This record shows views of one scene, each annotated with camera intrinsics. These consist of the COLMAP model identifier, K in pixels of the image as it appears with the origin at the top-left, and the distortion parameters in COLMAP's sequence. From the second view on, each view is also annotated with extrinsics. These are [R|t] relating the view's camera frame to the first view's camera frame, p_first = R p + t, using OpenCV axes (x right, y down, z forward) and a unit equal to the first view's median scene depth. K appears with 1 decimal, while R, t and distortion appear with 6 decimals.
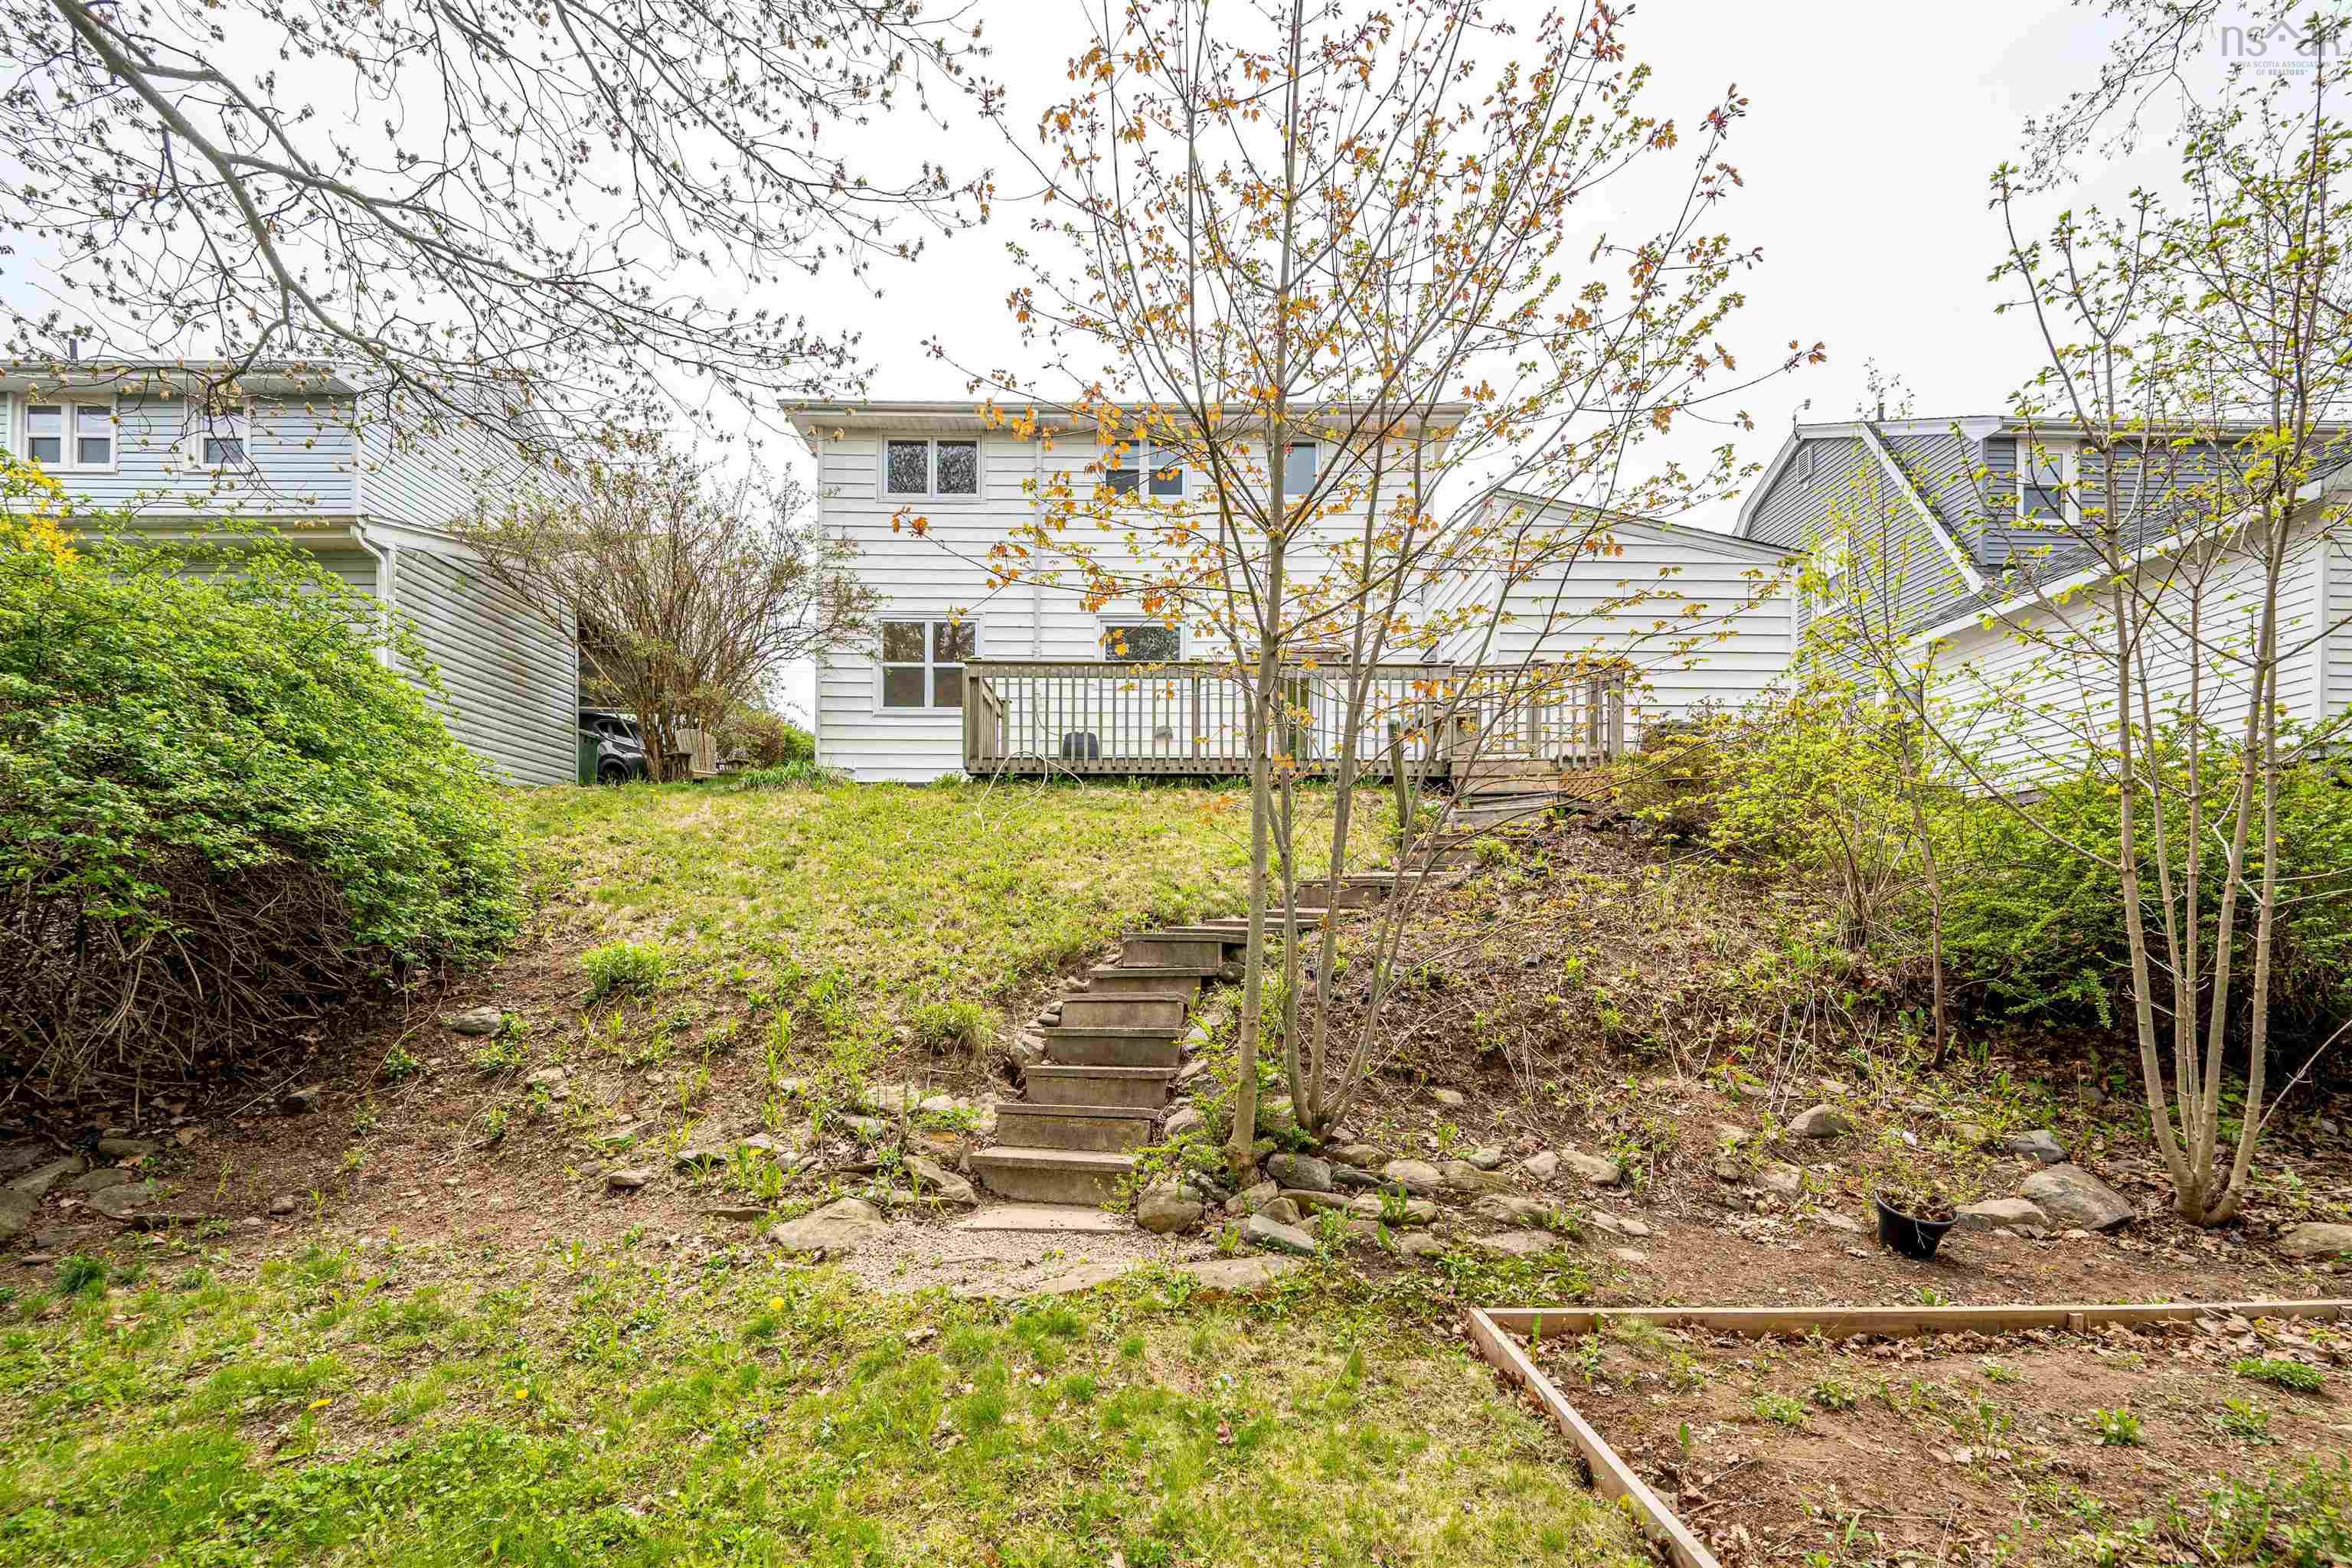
lens RADIAL K [[966.1, 0, 1176.5], [0, 966.1, 894.4], [0, 0, 1]] dist [-0.000819, -0.000268]
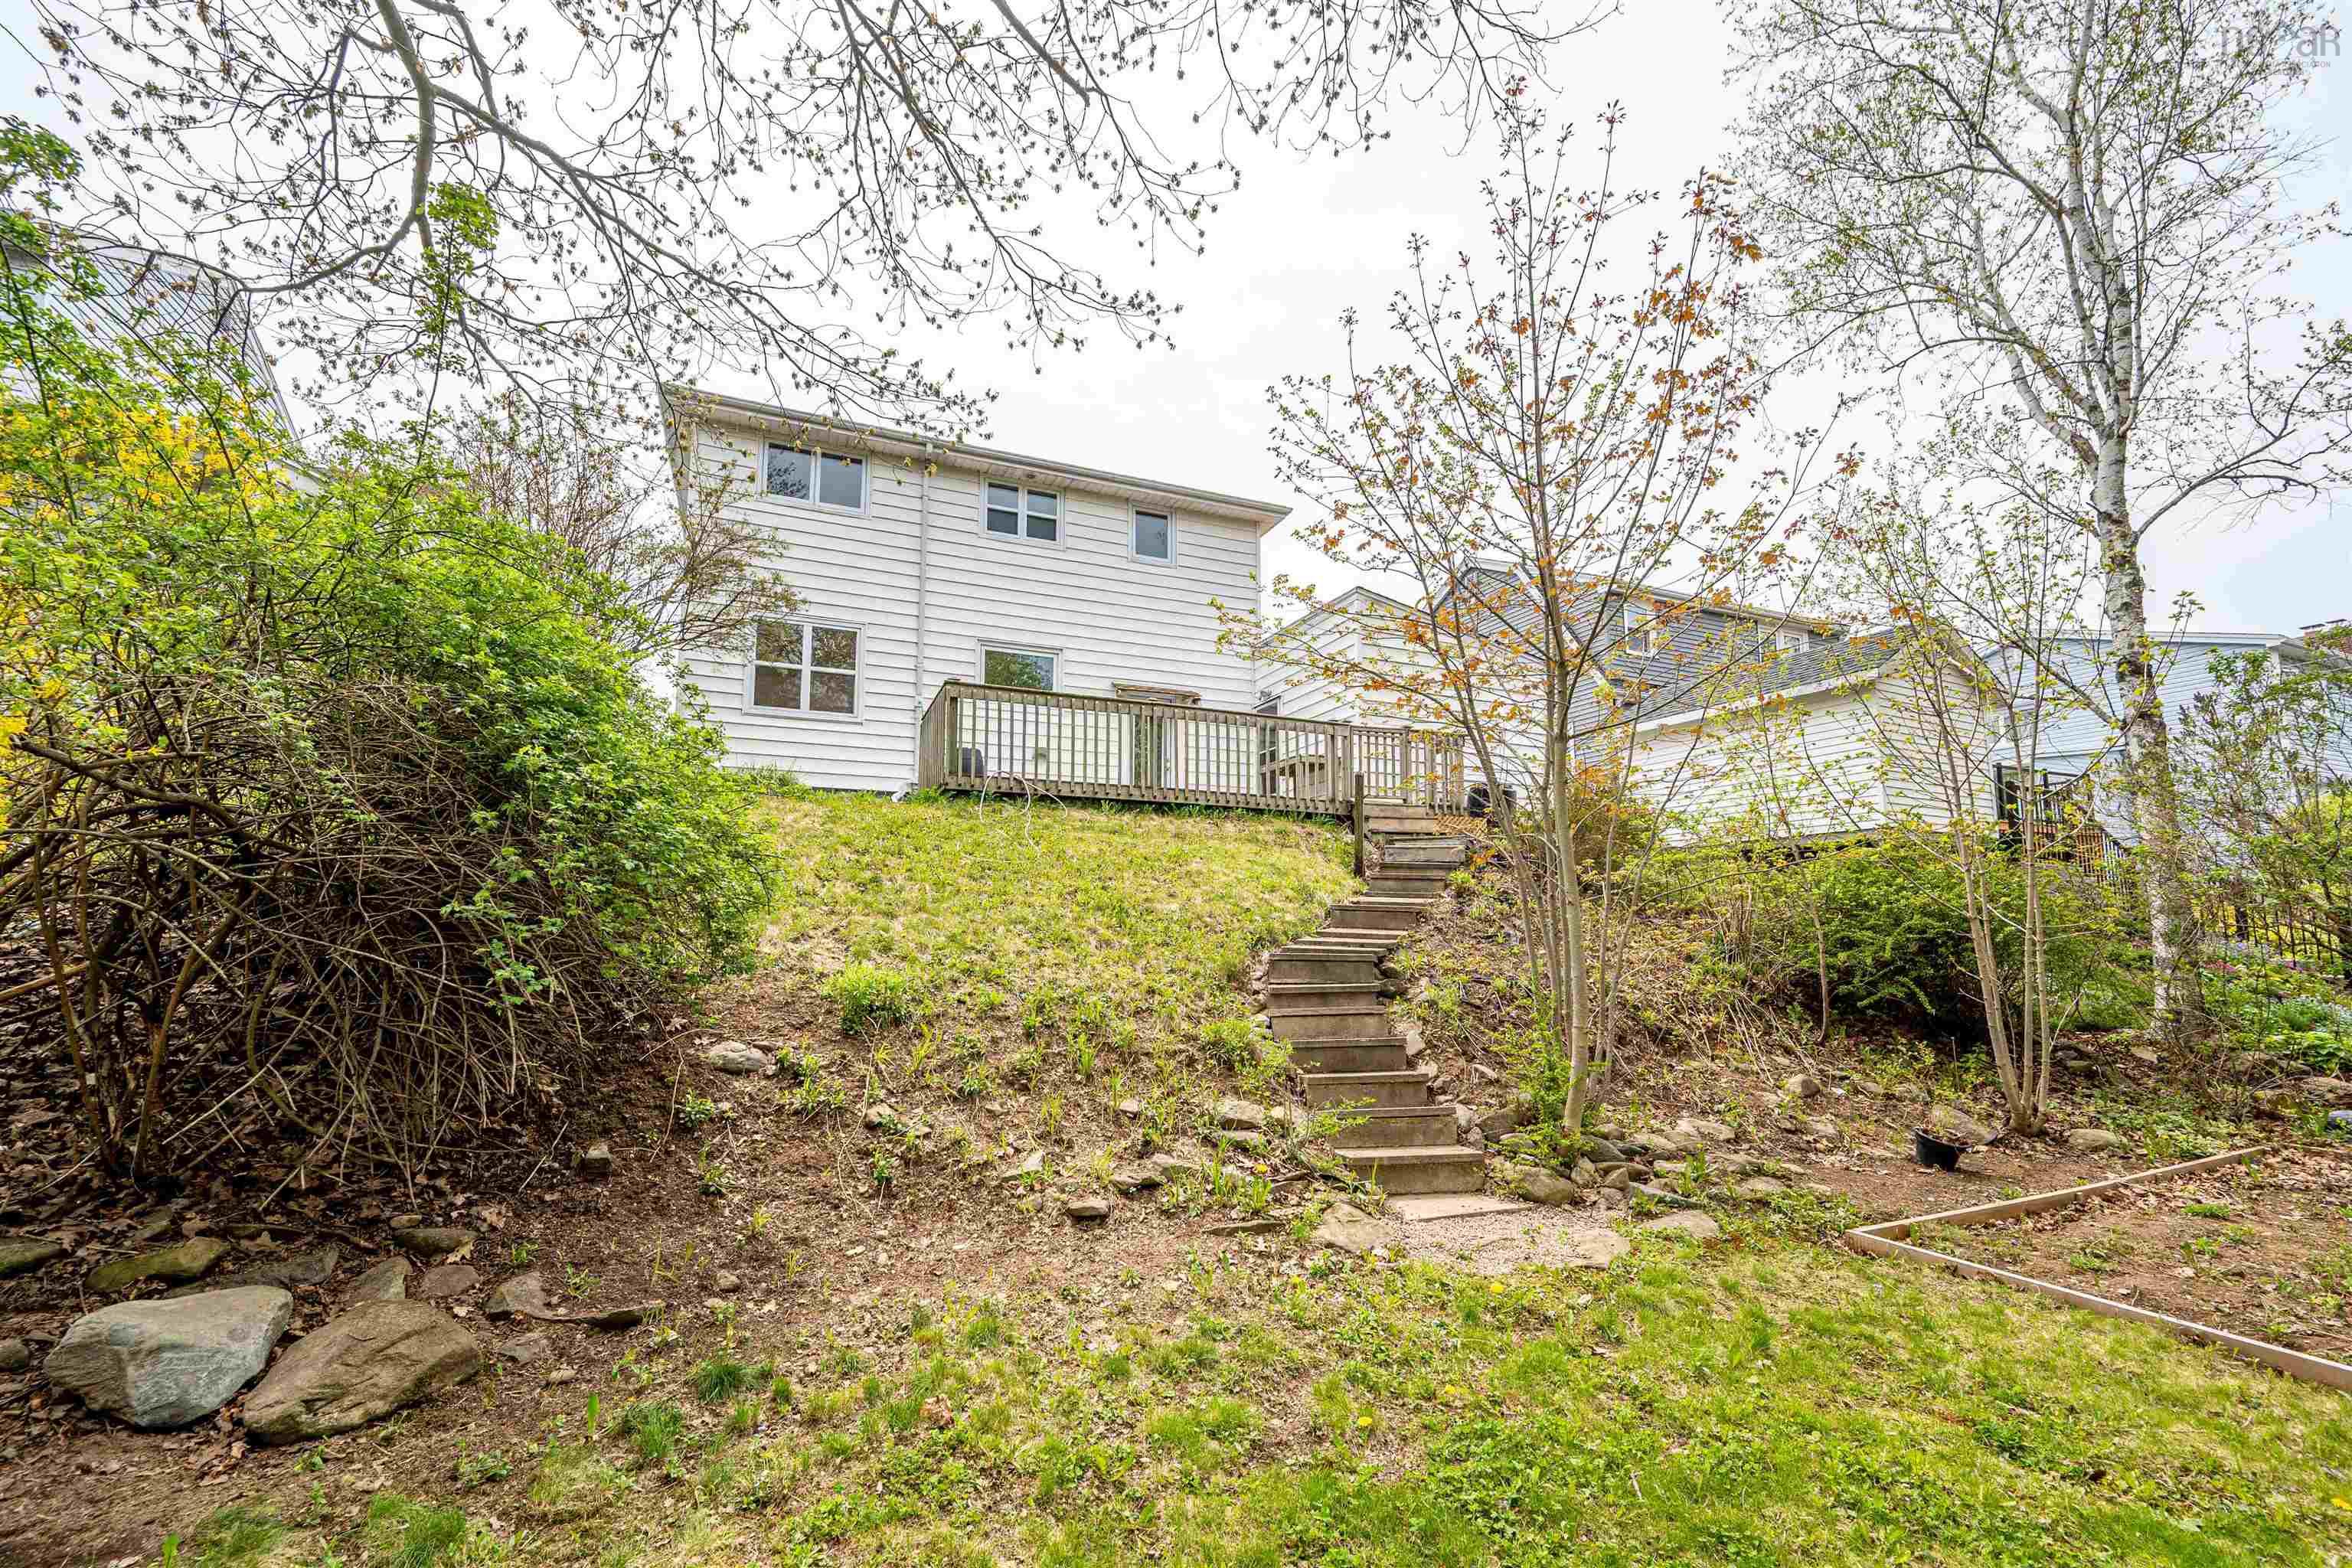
lens RADIAL K [[917.8, 0, 1182.4], [0, 917.8, 788.1], [0, 0, 1]] dist [-0.000268, -0.000161]
pose [[0.931020, 0.059730, 0.360048, -0.782494], [-0.016991, 0.992541, -0.120724, -0.029391], [-0.364573, 0.106279, 0.925090, 0.016200]]
